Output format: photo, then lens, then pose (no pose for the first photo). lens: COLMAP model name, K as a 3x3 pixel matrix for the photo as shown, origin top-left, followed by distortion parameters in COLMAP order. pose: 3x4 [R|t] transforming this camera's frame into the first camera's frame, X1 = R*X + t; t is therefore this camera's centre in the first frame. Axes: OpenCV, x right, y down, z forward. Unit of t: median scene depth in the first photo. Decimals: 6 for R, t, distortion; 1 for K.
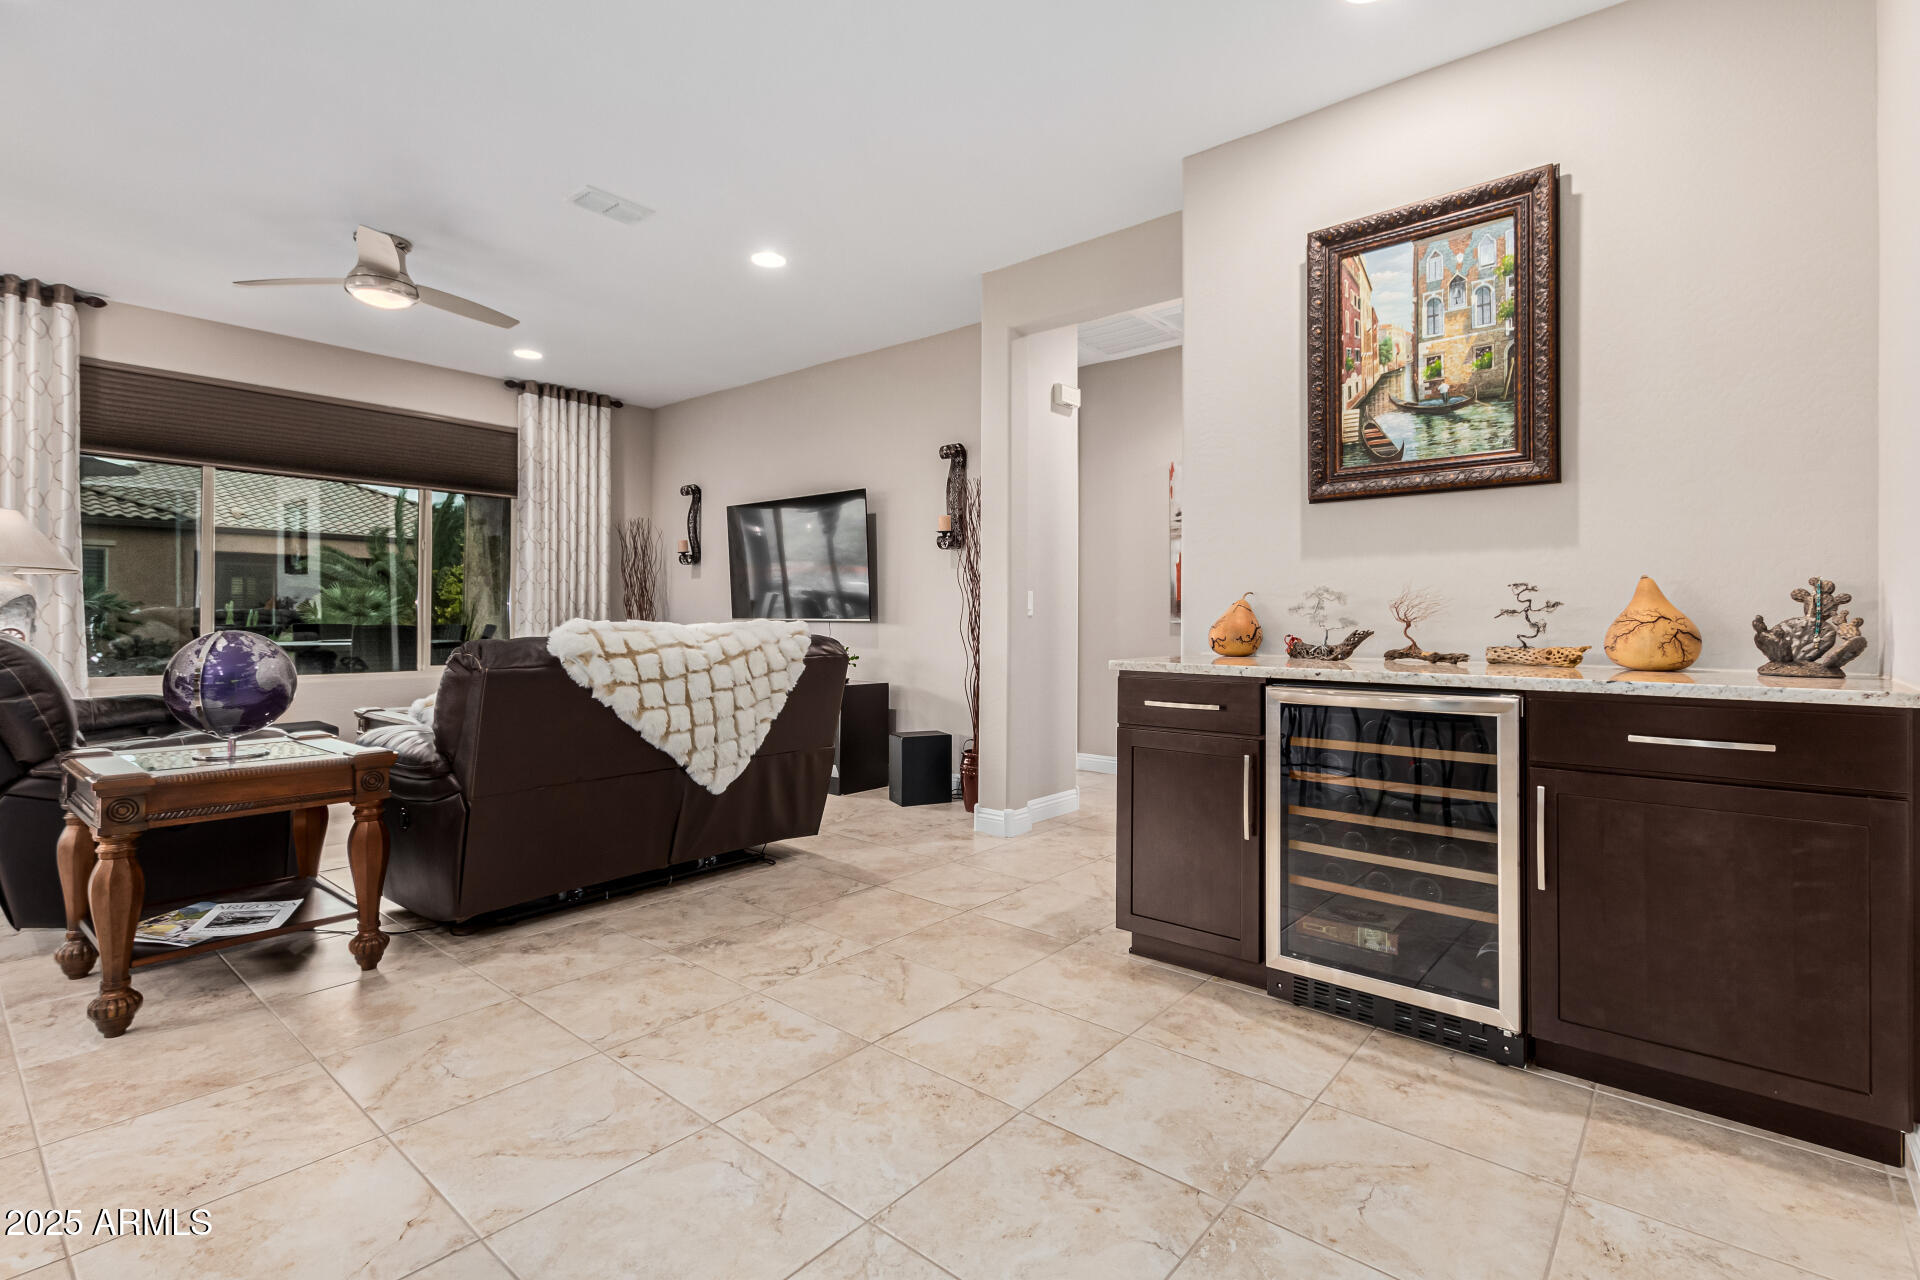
lens RADIAL K [[890.8, 0, 953.6], [0, 890.8, 619.7], [0, 0, 1]] dist [0.001723, -0.000142]
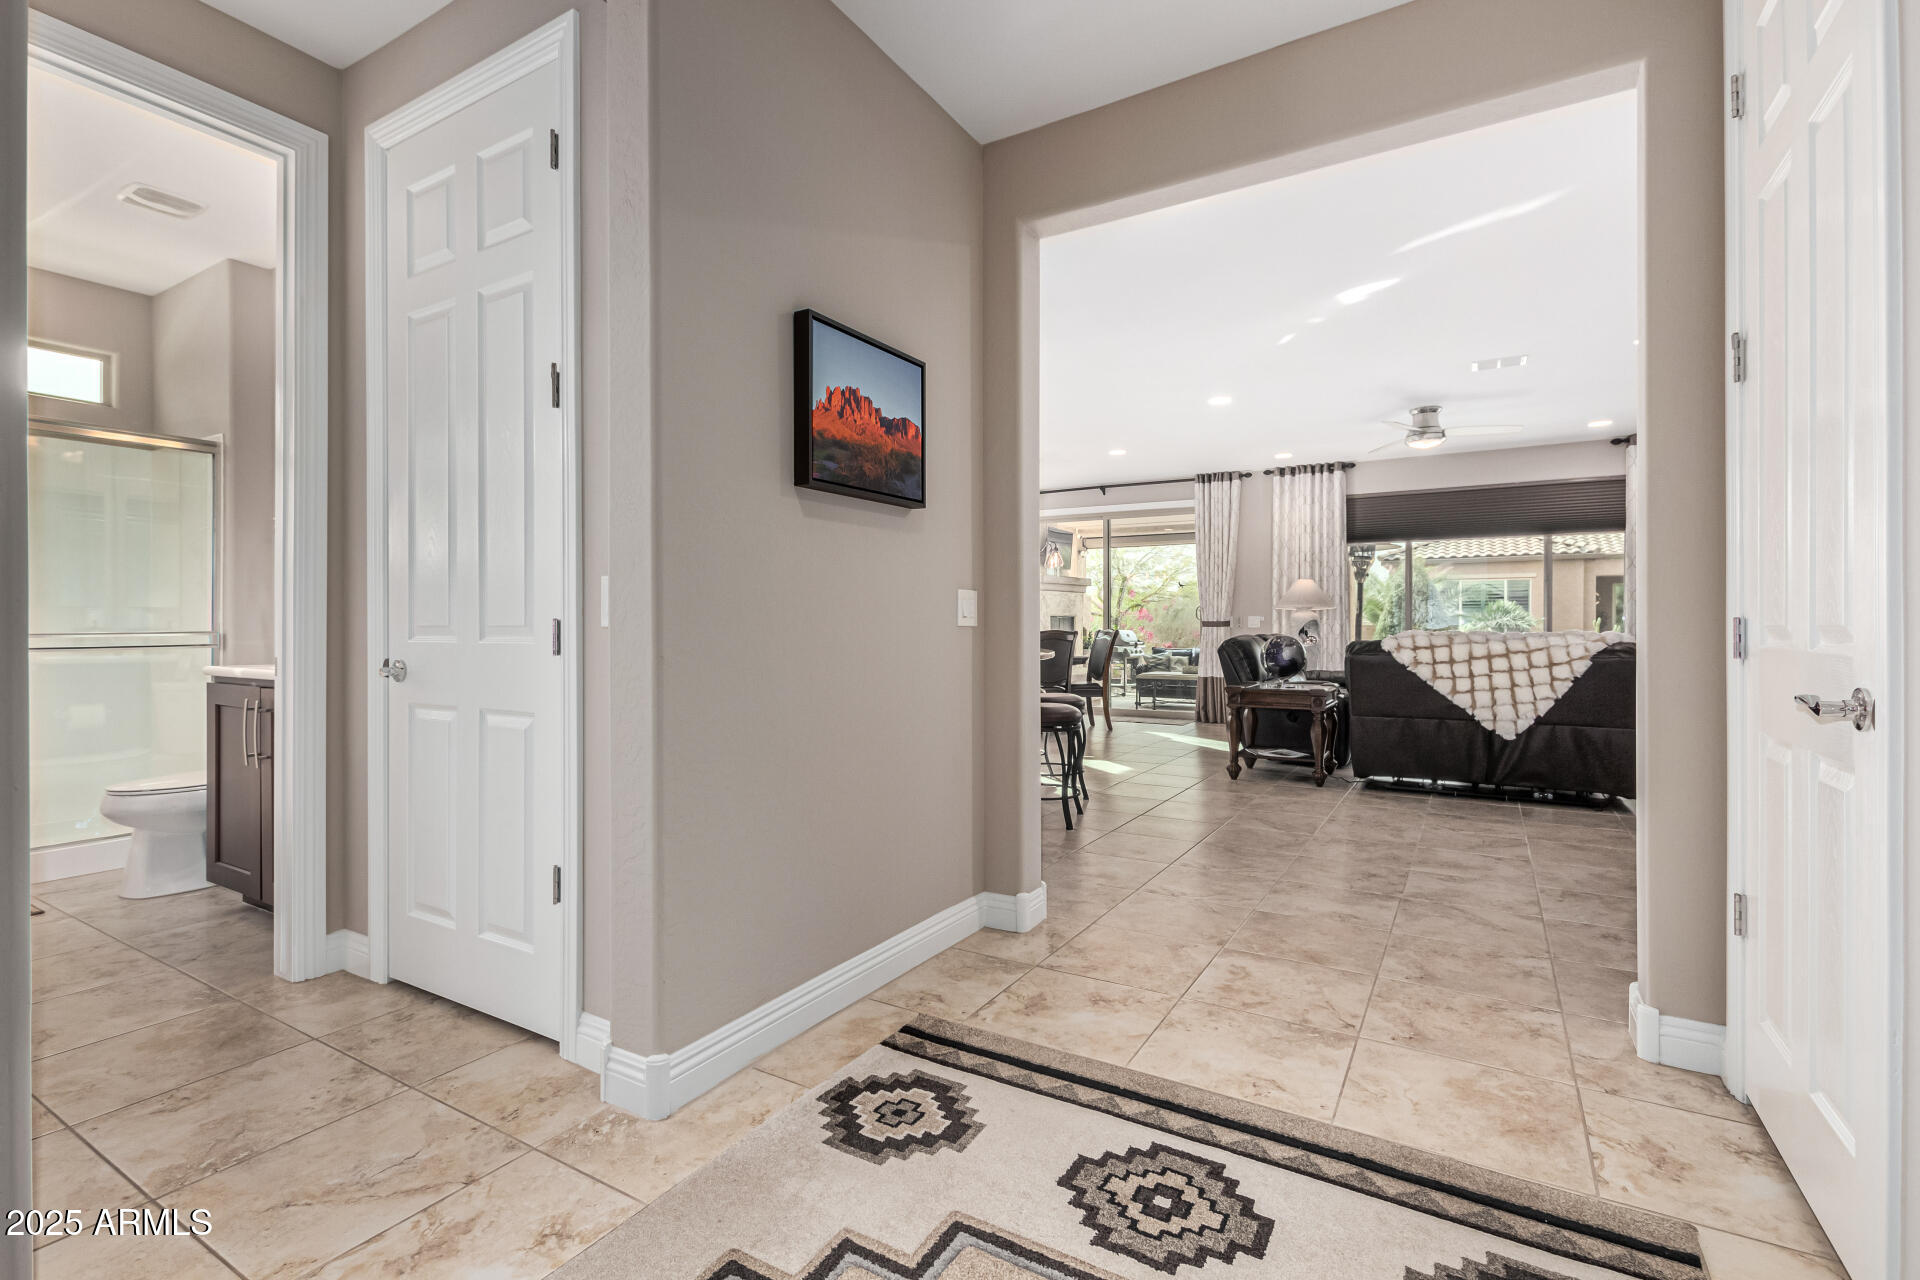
lens RADIAL K [[877.5, 0, 958.1], [0, 877.5, 627.1], [0, 0, 1]] dist [0.003890, -0.000661]
pose [[0.165481, -0.006608, -0.986191, 1.268251], [-0.001475, 0.999975, -0.006948, 0.008079], [0.986212, 0.002605, 0.165467, -0.238485]]
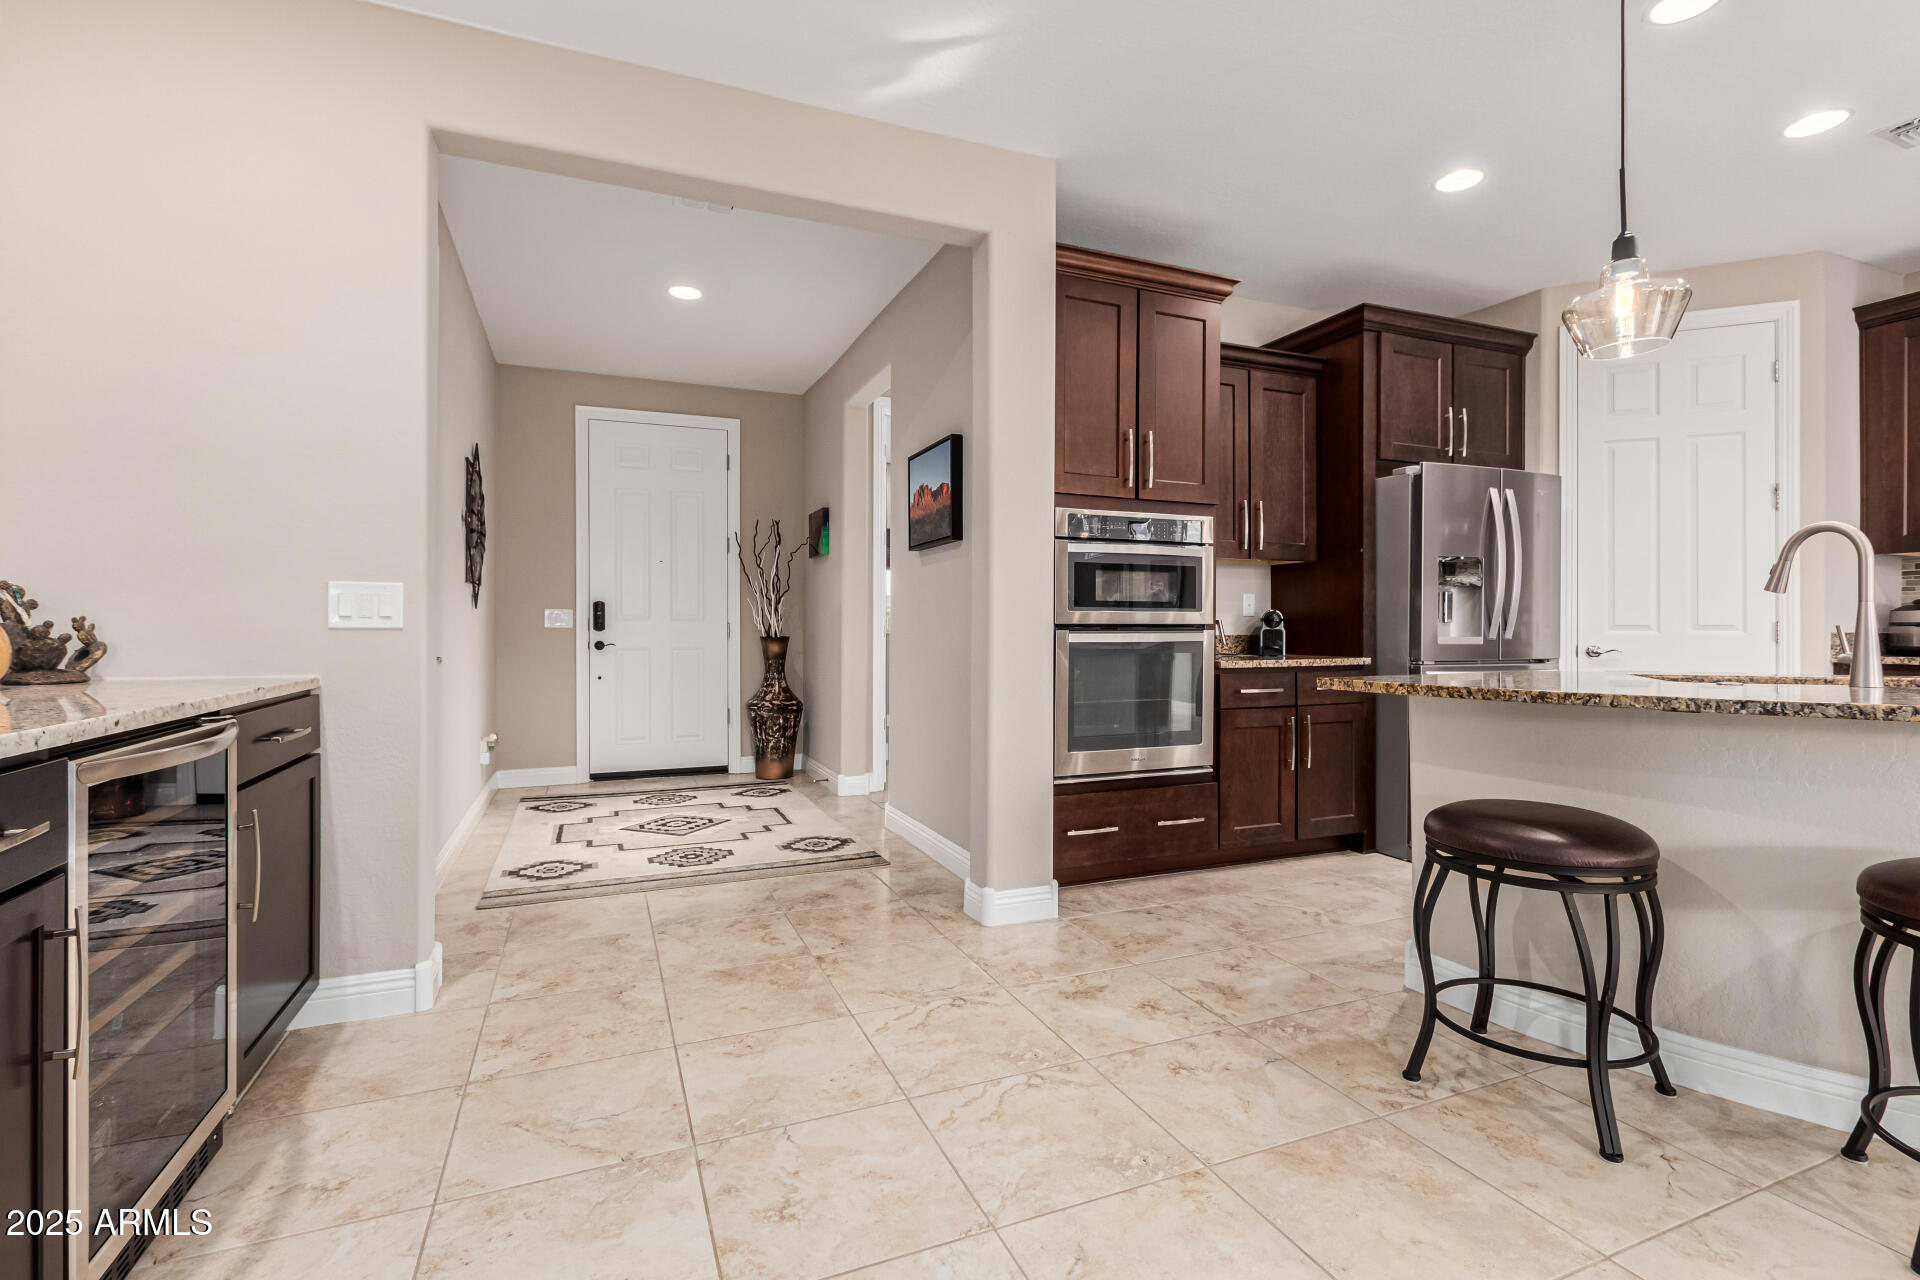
lens RADIAL K [[877.5, 0, 958.1], [0, 877.5, 627.1], [0, 0, 1]] dist [0.003890, -0.000661]
pose [[-0.891428, -0.005108, 0.453134, -0.275320], [-0.003863, 0.999986, 0.003672, -0.003427], [-0.453146, 0.001523, -0.891435, 1.037568]]
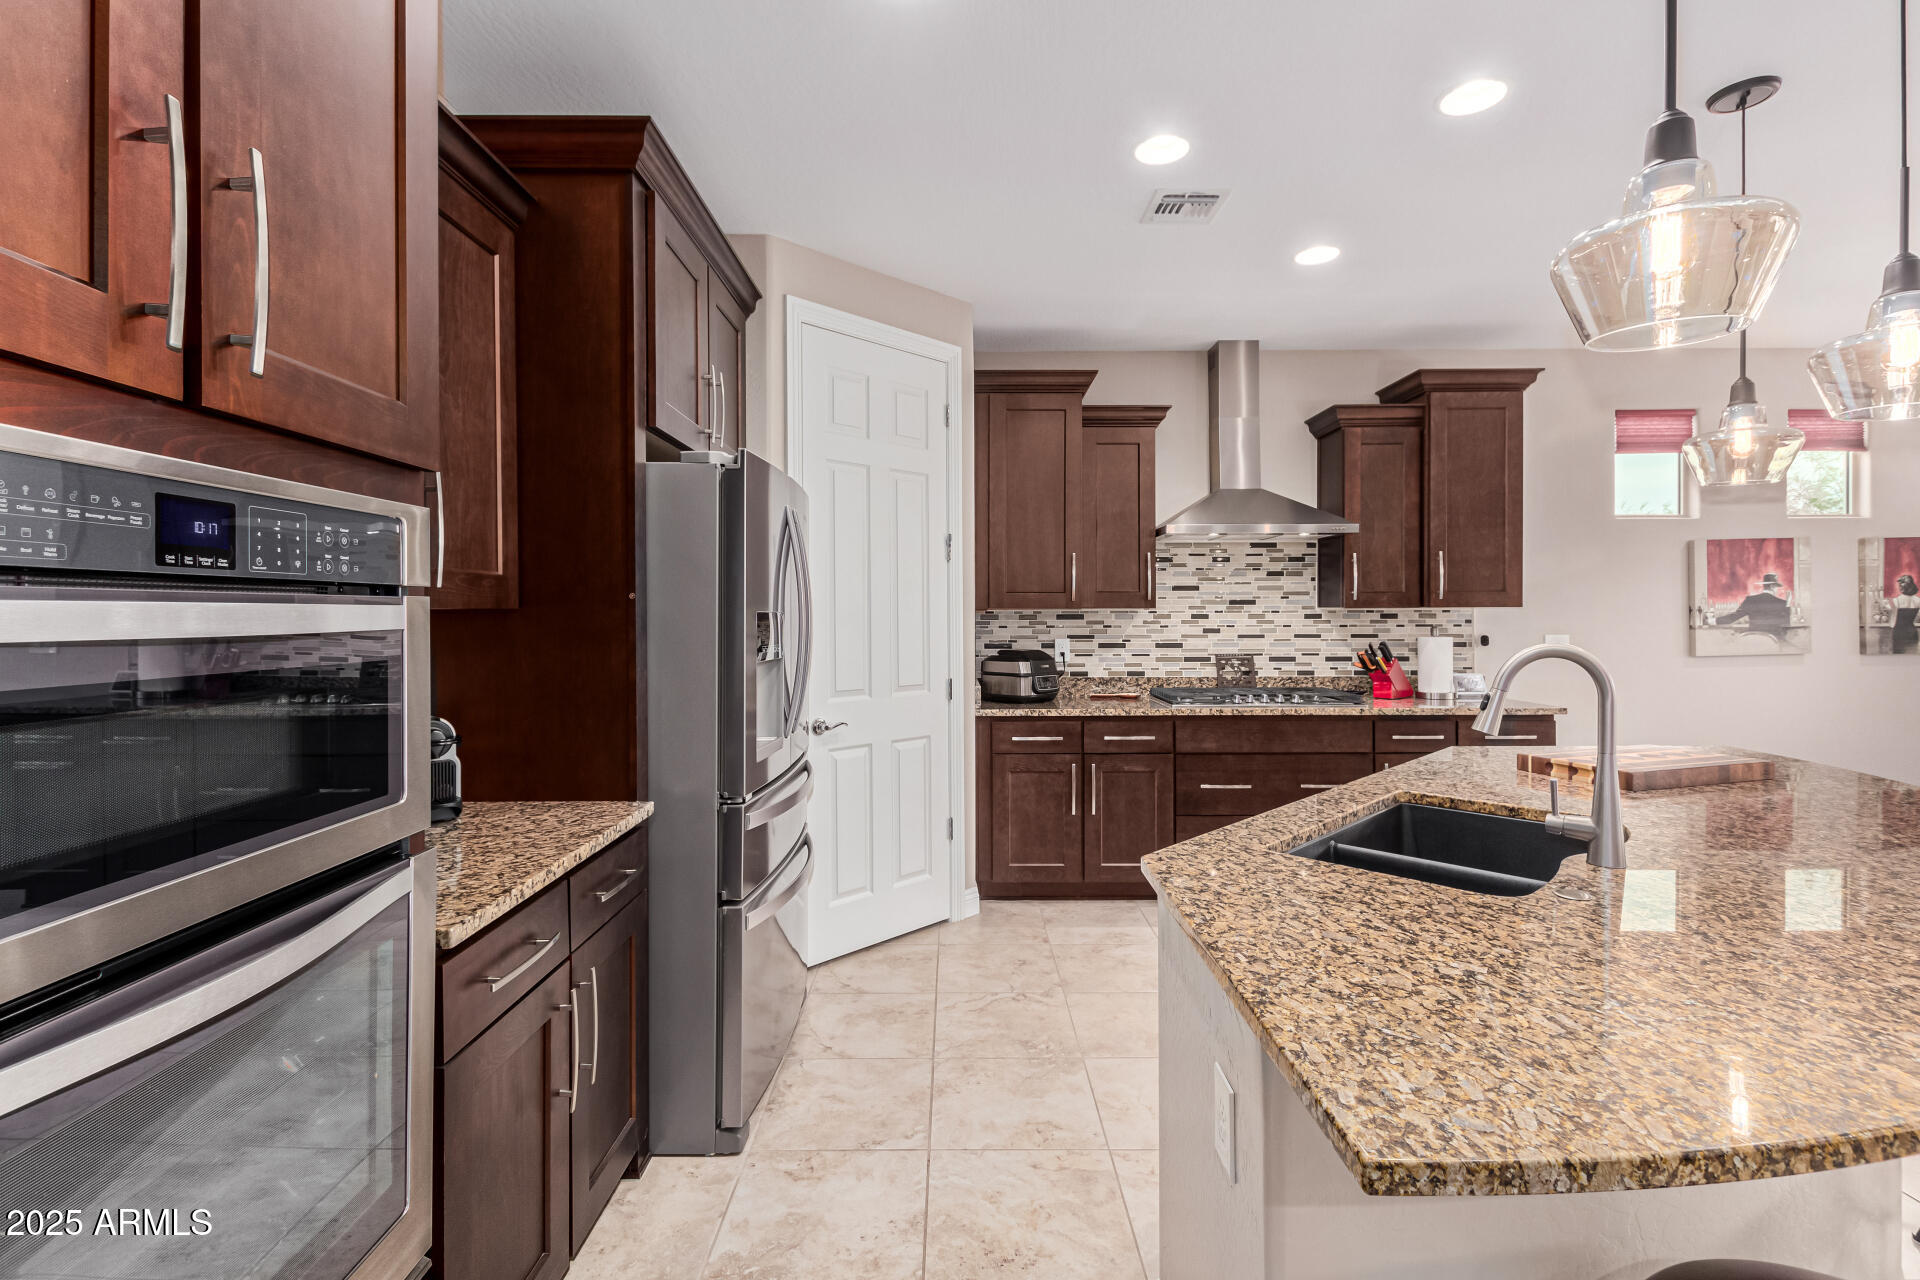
lens RADIAL K [[877.5, 0, 958.1], [0, 877.5, 627.1], [0, 0, 1]] dist [0.003890, -0.000661]
pose [[-0.761133, 0.007375, -0.648554, 0.058971], [-0.002568, 0.999893, 0.014384, -0.111211], [0.648591, 0.012614, -0.761032, 0.213641]]
